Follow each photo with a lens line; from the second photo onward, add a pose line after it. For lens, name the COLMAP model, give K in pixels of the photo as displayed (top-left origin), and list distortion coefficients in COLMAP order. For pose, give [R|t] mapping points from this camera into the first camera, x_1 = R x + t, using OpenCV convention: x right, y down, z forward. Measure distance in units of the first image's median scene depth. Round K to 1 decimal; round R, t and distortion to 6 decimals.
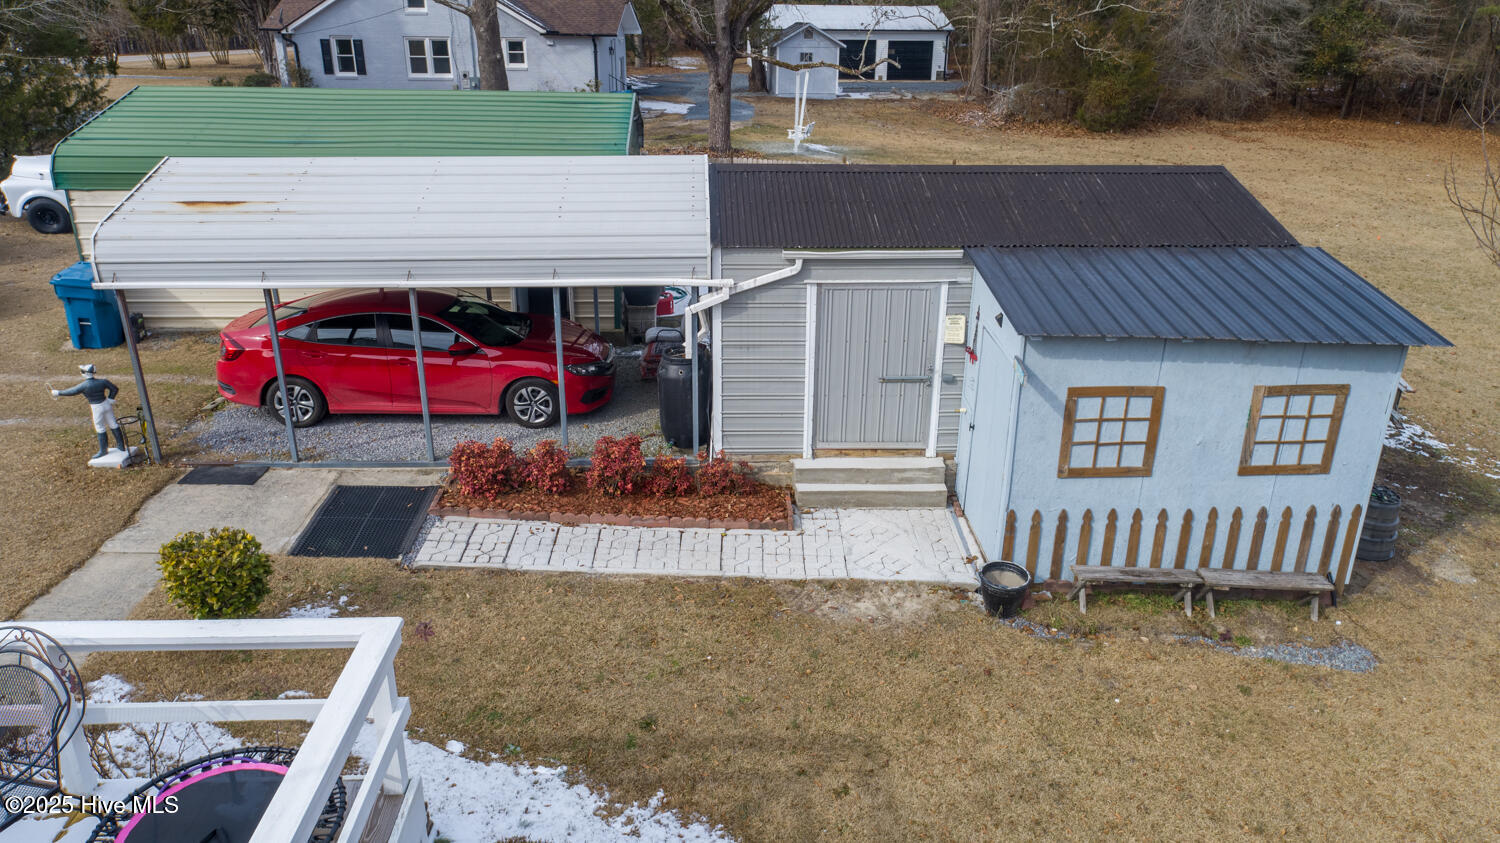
lens RADIAL K [[1012.2, 0, 746.9], [0, 1012.2, 415.4], [0, 0, 1]] dist [-0.003409, 0.003842]
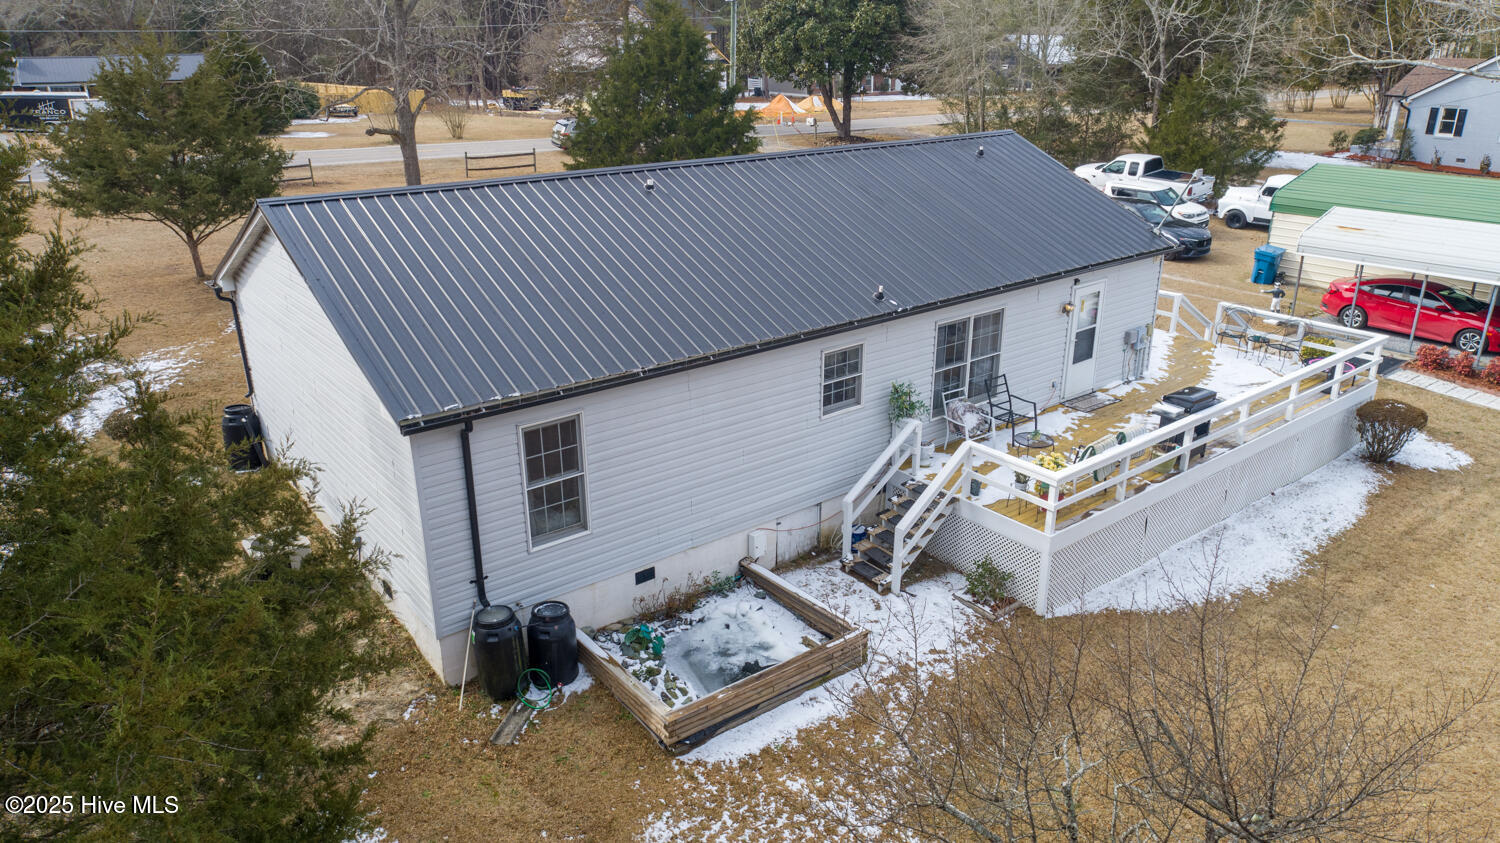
lens RADIAL K [[1012.2, 0, 755.0], [0, 1012.2, 413.6], [0, 0, 1]] dist [-0.003409, 0.003842]
pose [[0.586572, 0.275134, -0.761731, 0.551460], [-0.284568, 0.950575, 0.124212, 0.289186], [0.758257, 0.143905, 0.635875, -1.421820]]
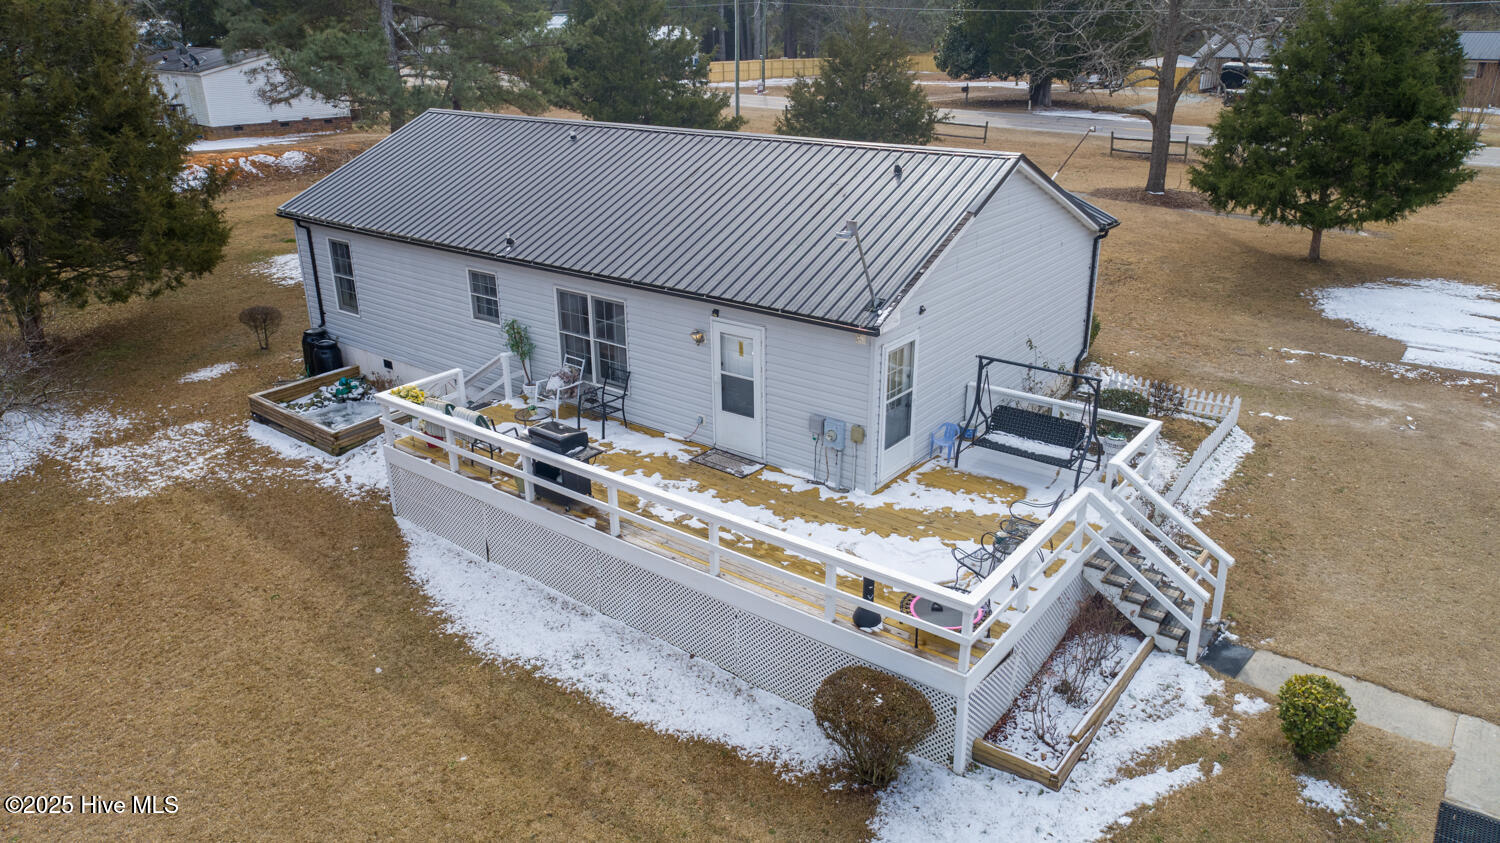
lens RADIAL K [[1012.2, 0, 754.5], [0, 1012.2, 423.2], [0, 0, 1]] dist [-0.003409, 0.003842]
pose [[-0.639836, 0.283508, -0.714306, 0.564825], [-0.277811, 0.781285, 0.558940, -0.477042], [0.716541, 0.556072, -0.421133, 0.538836]]
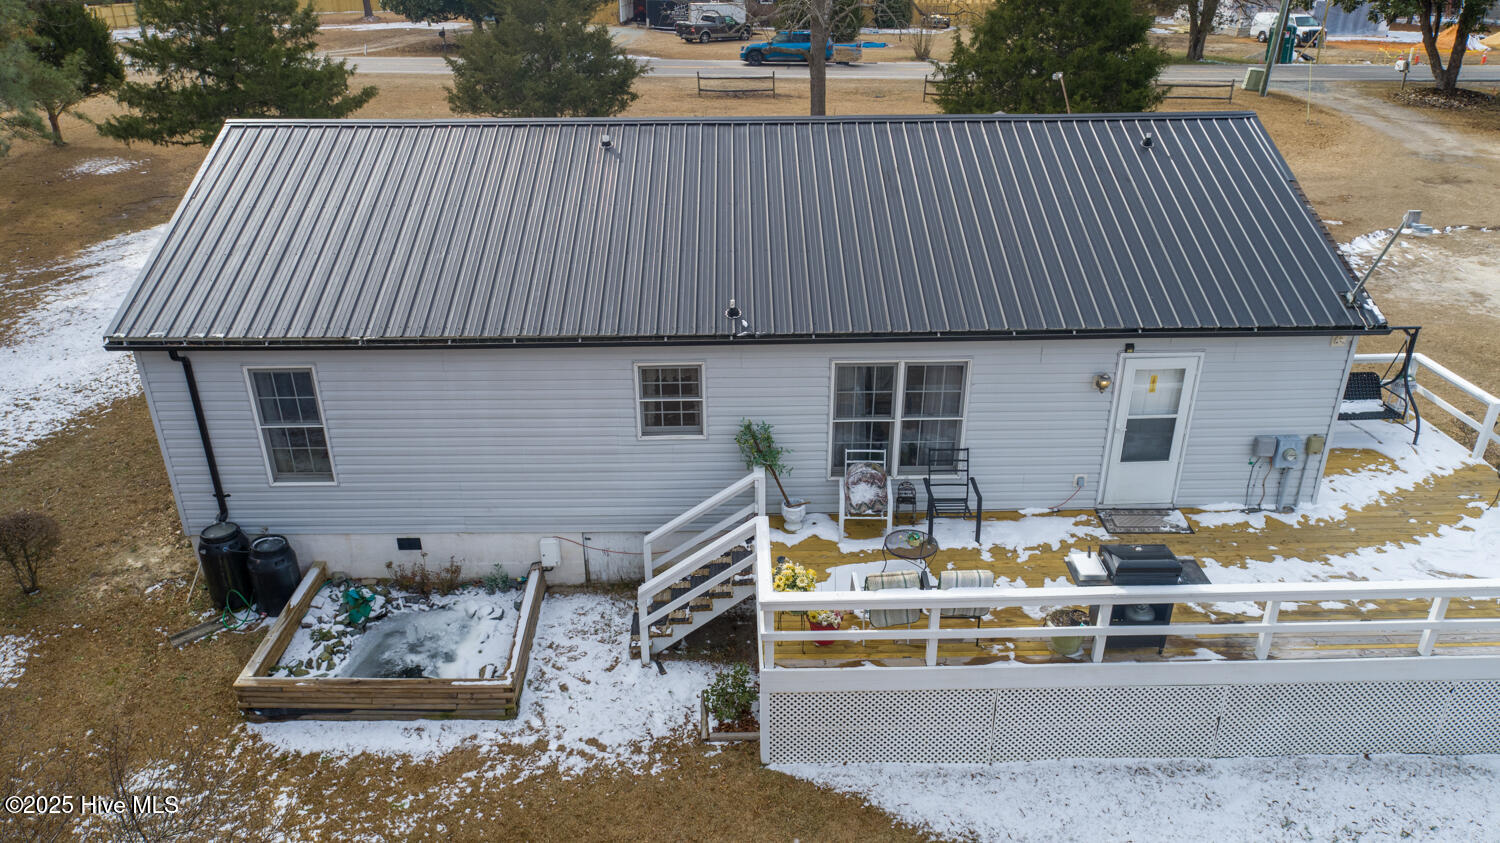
lens RADIAL K [[1012.2, 0, 753.6], [0, 1012.2, 419.7], [0, 0, 1]] dist [-0.003409, 0.003842]
pose [[-0.022883, 0.421612, -0.906488, 0.609462], [-0.357500, 0.843319, 0.401256, -0.063783], [0.933633, 0.333251, 0.131429, -0.596382]]
